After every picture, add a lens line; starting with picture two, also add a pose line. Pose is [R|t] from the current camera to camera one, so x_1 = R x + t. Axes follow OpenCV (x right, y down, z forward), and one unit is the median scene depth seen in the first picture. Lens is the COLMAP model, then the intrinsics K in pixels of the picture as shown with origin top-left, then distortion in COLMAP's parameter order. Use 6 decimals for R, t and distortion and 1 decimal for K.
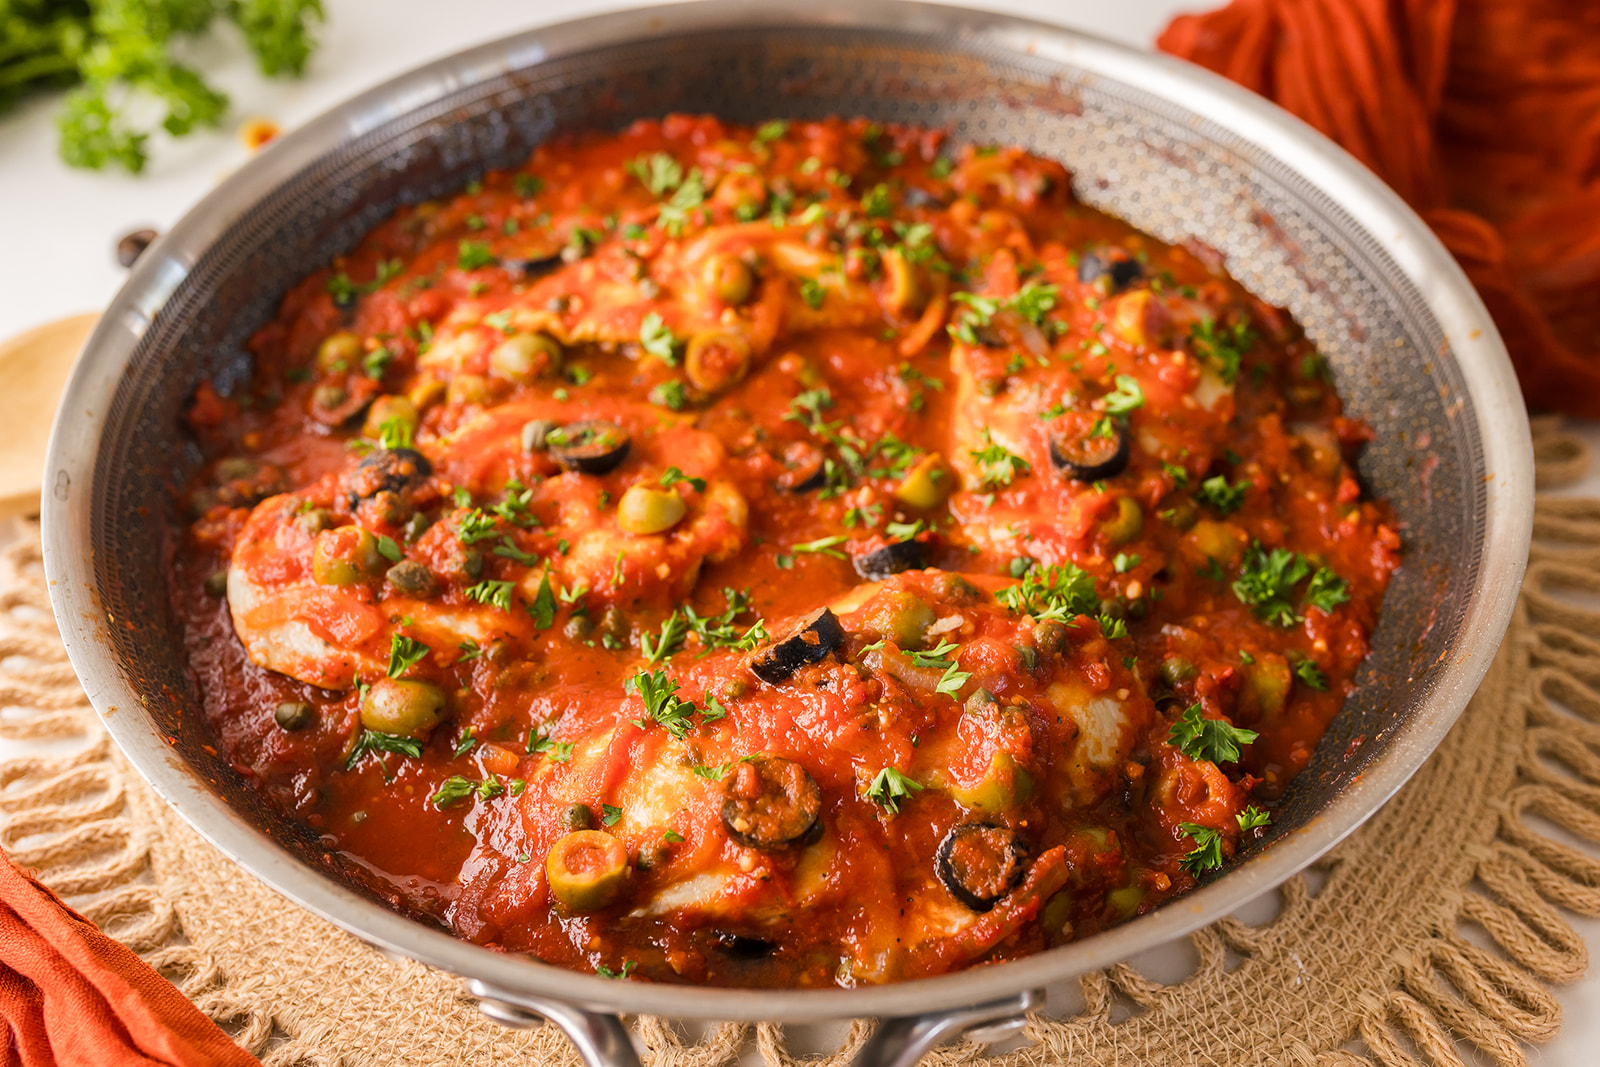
lens RADIAL K [[1581.6, 0, 805.9], [0, 1581.6, 526.3], [0, 0, 1]] dist [0.003663, -0.004669]
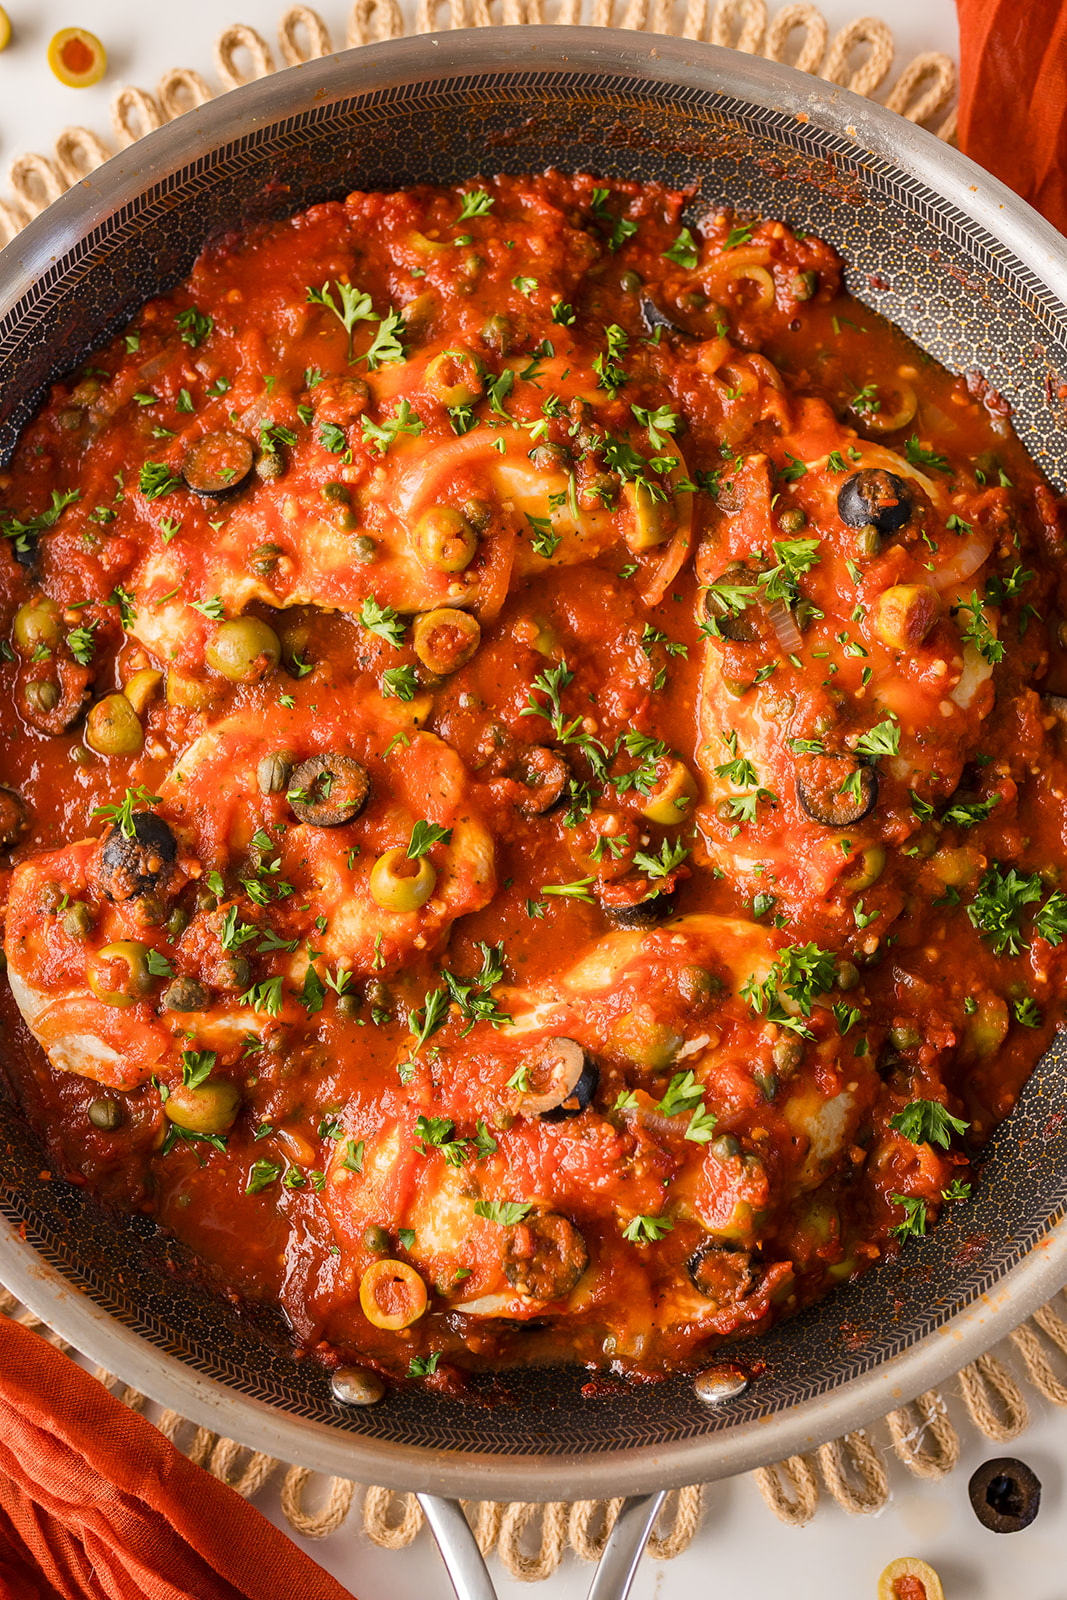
lens RADIAL K [[1598.7, 0, 526.3], [0, 1598.7, 861.9], [0, 0, 1]] dist [0.002338, 0.001005]
pose [[0.998614, -0.051759, -0.009552, -0.007588], [0.047114, 0.798143, 0.600623, -0.627262], [-0.023464, -0.600240, 0.799475, 0.183806]]
